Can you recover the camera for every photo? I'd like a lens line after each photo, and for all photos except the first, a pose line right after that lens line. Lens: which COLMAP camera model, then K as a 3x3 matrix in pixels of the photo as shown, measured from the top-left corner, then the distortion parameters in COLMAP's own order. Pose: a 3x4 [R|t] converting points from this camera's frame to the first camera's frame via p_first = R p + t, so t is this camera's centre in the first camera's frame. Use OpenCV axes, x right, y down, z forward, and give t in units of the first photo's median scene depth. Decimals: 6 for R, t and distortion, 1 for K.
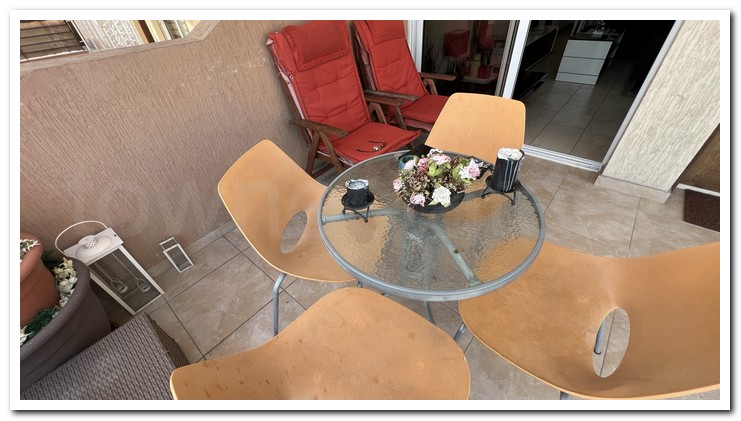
lens RADIAL K [[280.9, 0, 368.8], [0, 280.9, 210.2], [0, 0, 1]] dist [-0.000960, 0.000174]
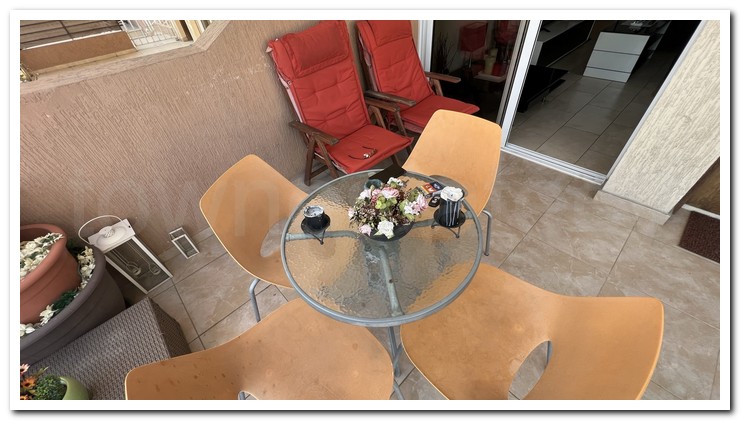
lens RADIAL K [[280.9, 0, 368.8], [0, 280.9, 210.2], [0, 0, 1]] dist [-0.000960, 0.000174]
pose [[0.994640, 0.062945, -0.082037, 0.144598], [-0.057150, 0.995826, 0.071170, -0.101443], [0.086175, -0.066100, 0.994085, -0.050193]]
